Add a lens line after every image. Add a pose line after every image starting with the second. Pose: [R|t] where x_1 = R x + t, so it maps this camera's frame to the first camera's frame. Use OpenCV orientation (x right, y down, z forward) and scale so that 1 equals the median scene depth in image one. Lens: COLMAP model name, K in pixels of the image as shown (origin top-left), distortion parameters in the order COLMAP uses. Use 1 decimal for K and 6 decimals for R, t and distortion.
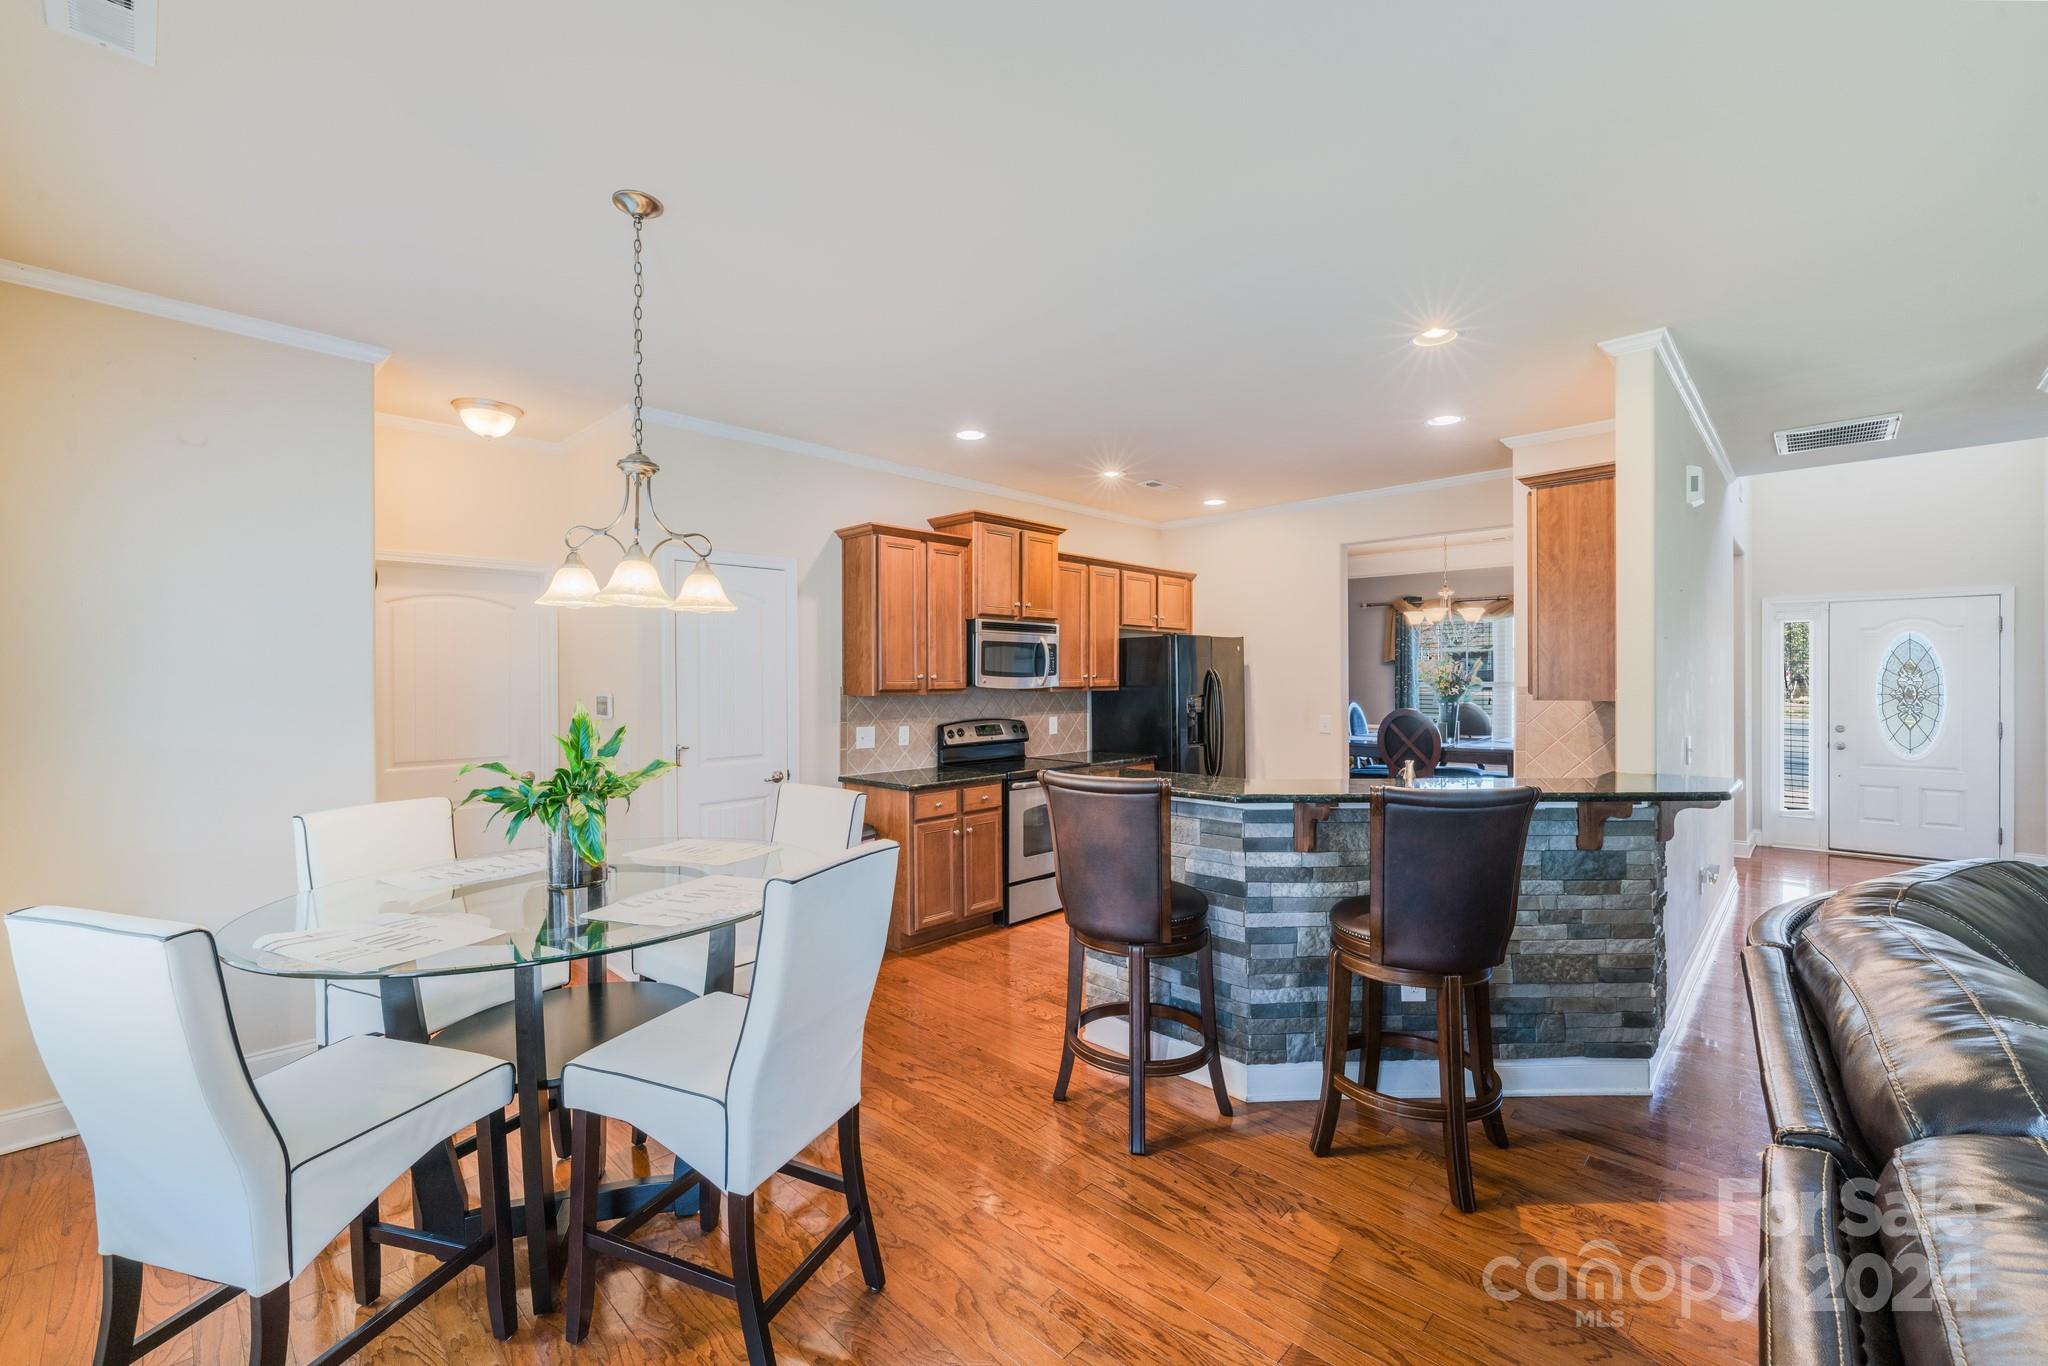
lens RADIAL K [[847.7, 0, 1024.0], [0, 847.7, 683.0], [0, 0, 1]] dist [-0.000054, -0.000005]
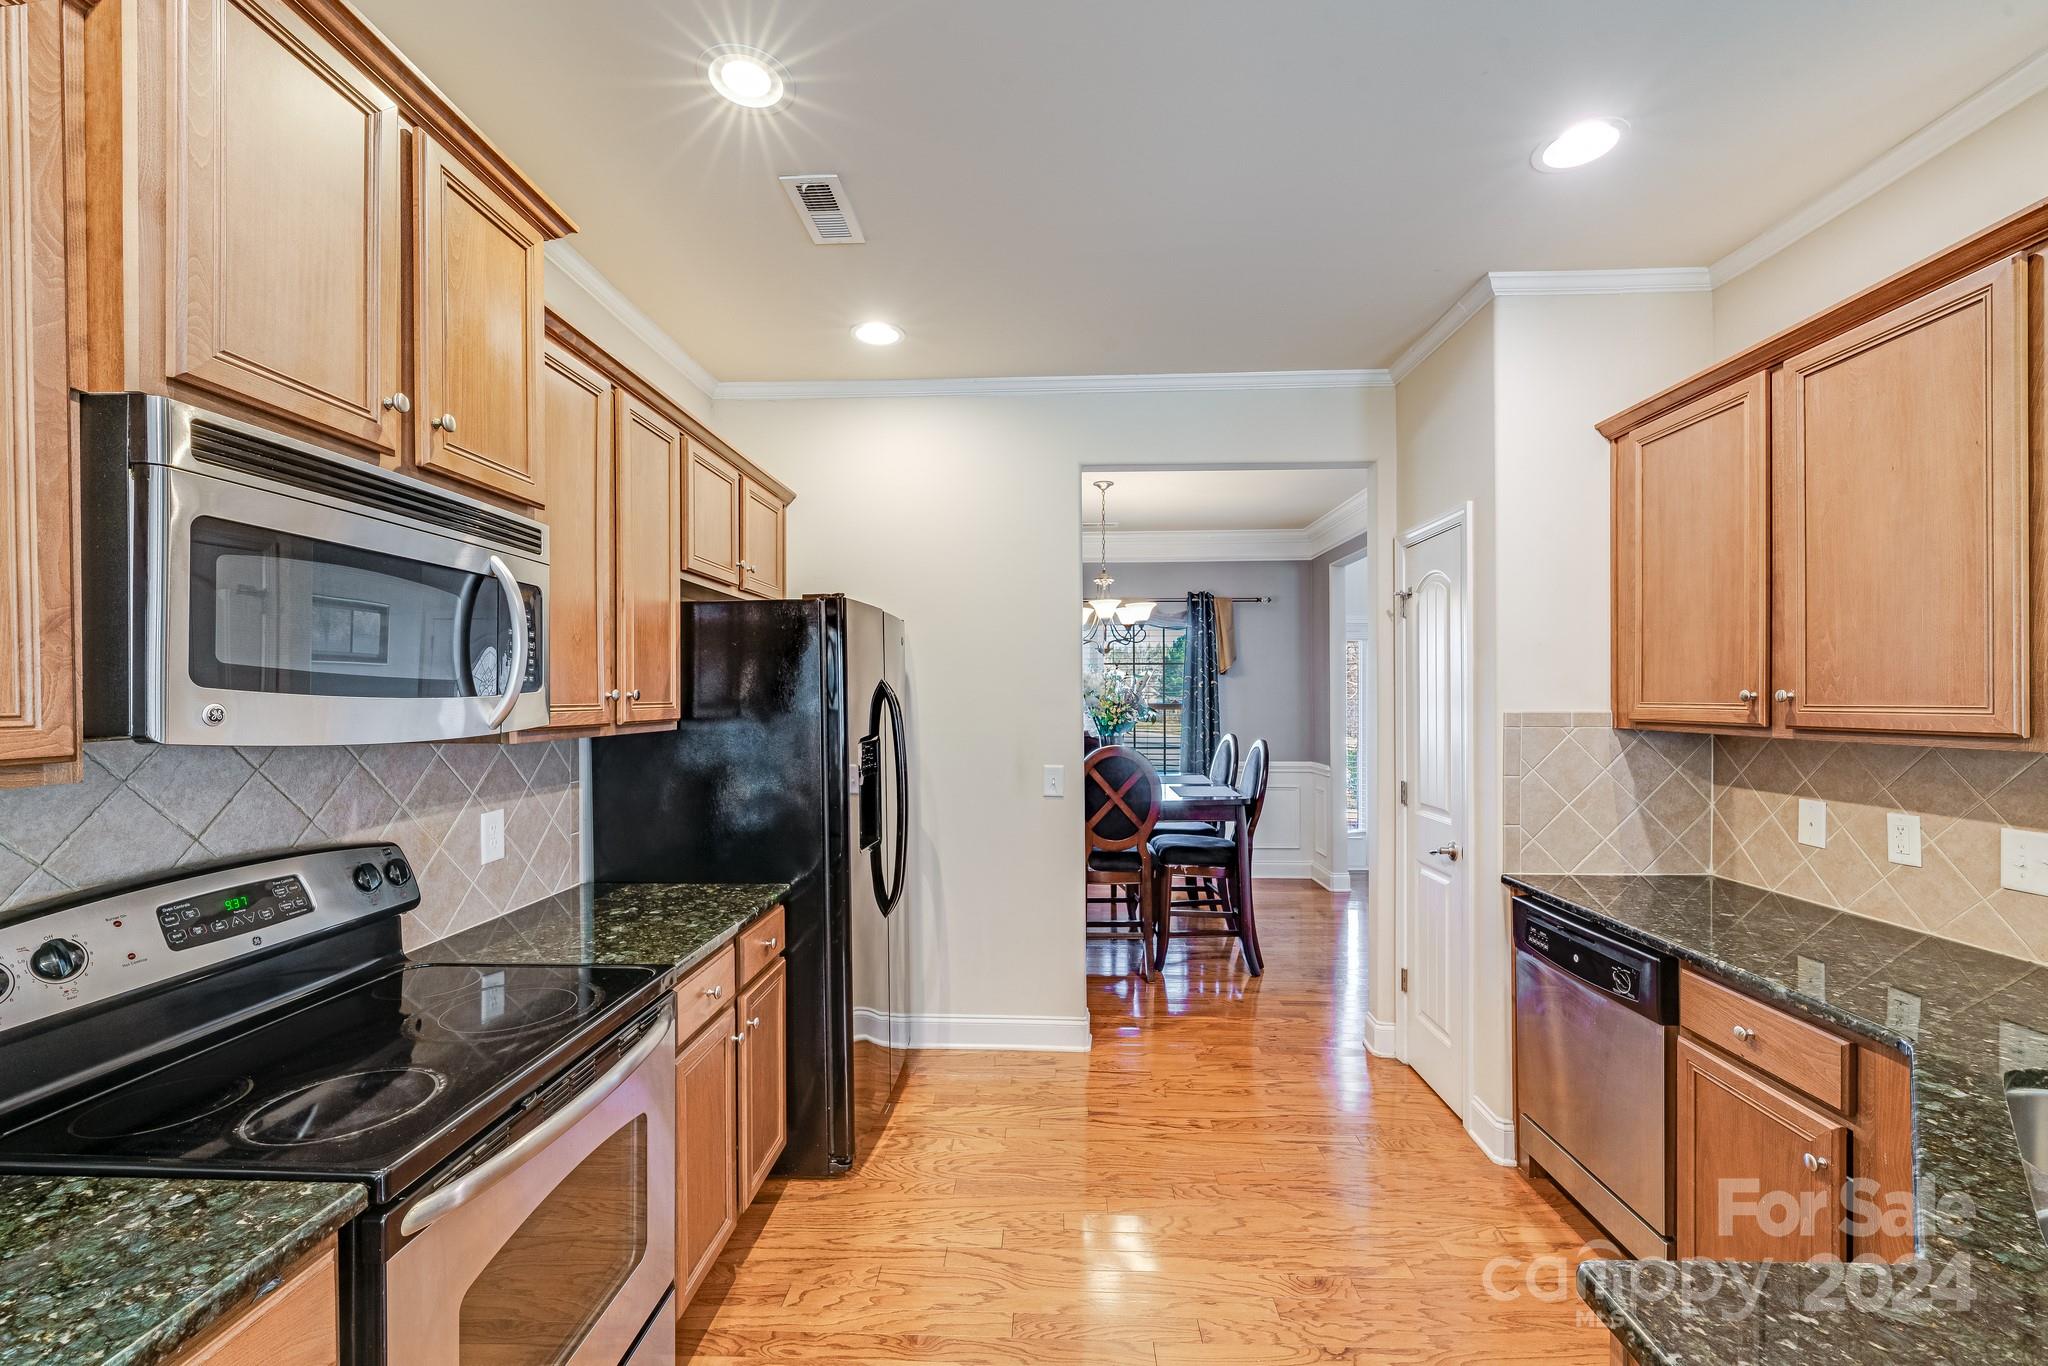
lens RADIAL K [[841.4, 0, 1017.1], [0, 841.4, 698.2], [0, 0, 1]] dist [0.000530, 0.000130]
pose [[0.759128, -0.001313, 0.650940, -0.030150], [0.005207, 0.999978, -0.004055, -0.004426], [-0.650921, 0.006468, 0.759118, 0.688102]]
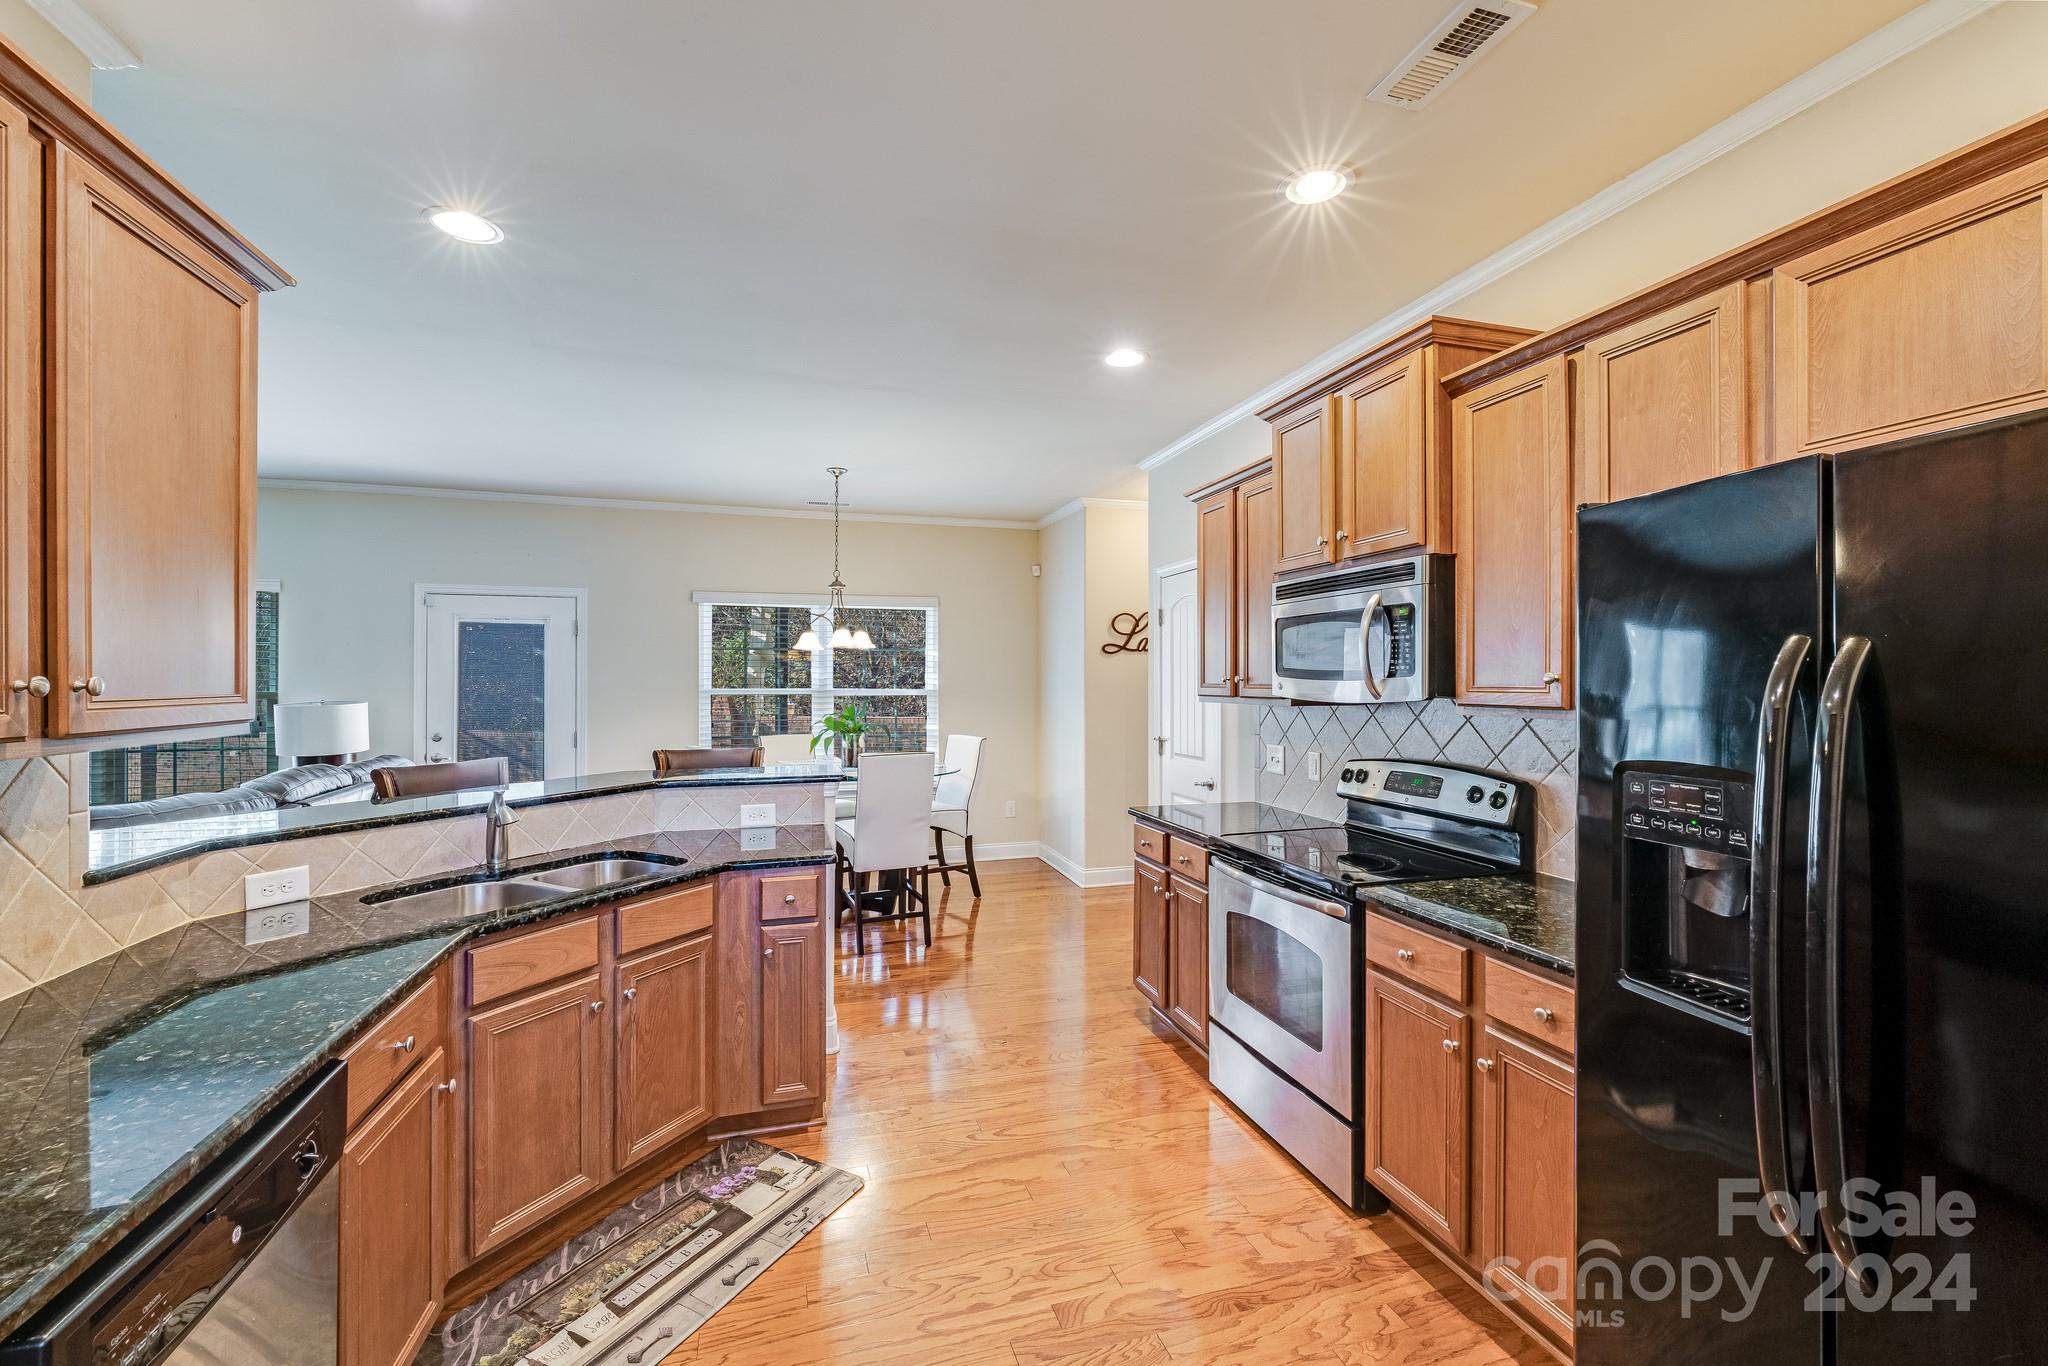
lens RADIAL K [[823.4, 0, 980.5], [0, 823.4, 681.8], [0, 0, 1]] dist [-0.000377, -0.000007]
pose [[-0.525480, 0.001706, -0.850804, 0.534800], [-0.008644, 0.999936, 0.007344, -0.007339], [0.850762, 0.011214, -0.525431, 1.079920]]
